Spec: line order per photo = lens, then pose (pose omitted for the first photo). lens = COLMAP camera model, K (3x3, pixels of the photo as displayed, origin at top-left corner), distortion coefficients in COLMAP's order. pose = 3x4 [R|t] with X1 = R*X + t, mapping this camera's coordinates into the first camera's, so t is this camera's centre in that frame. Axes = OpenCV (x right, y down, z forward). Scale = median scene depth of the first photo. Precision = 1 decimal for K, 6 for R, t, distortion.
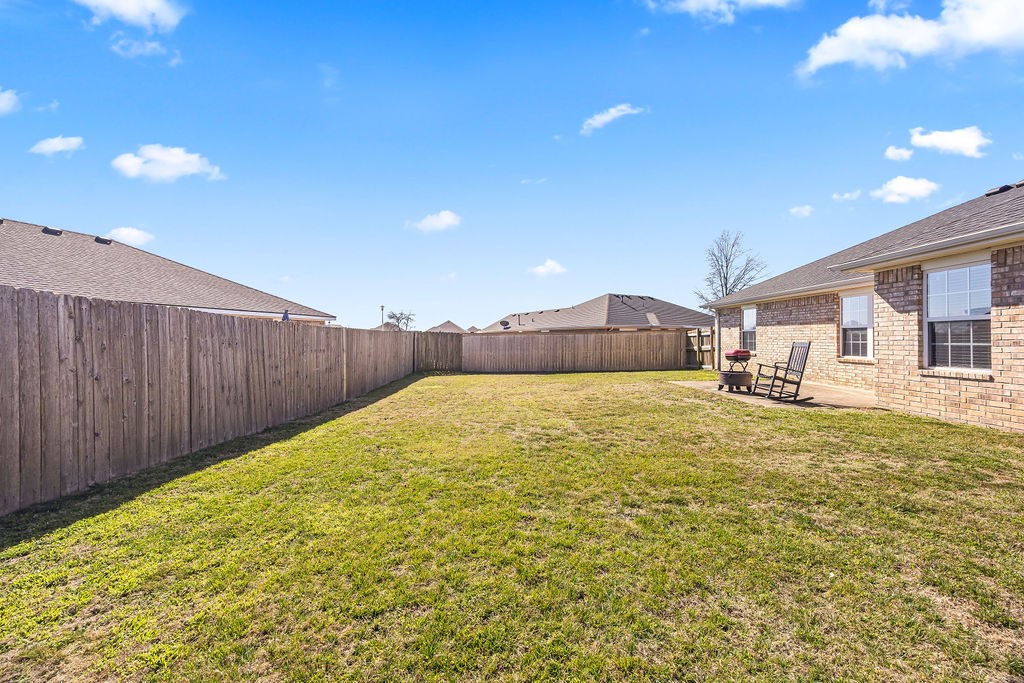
lens RADIAL K [[386.8, 0, 510.7], [0, 386.8, 342.5], [0, 0, 1]] dist [-0.008426, 0.001421]
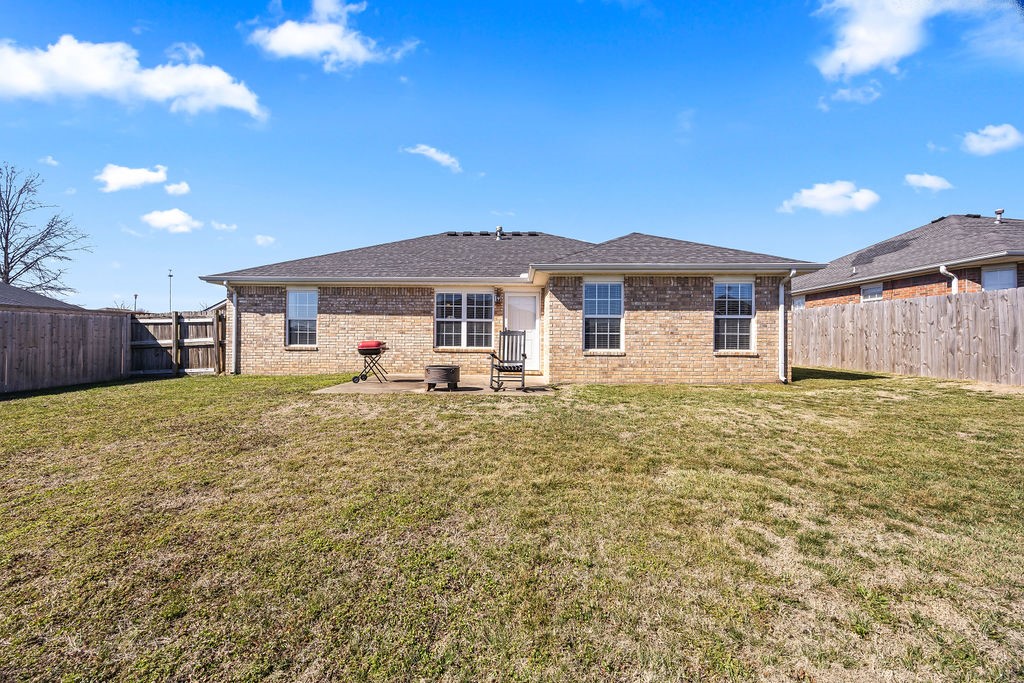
lens RADIAL K [[386.8, 0, 511.2], [0, 386.8, 335.1], [0, 0, 1]] dist [-0.008426, 0.001421]
pose [[0.117636, -0.015825, 0.992931, -0.195585], [0.006157, 0.999865, 0.015206, -0.006982], [-0.993038, 0.004324, 0.117717, 0.561000]]
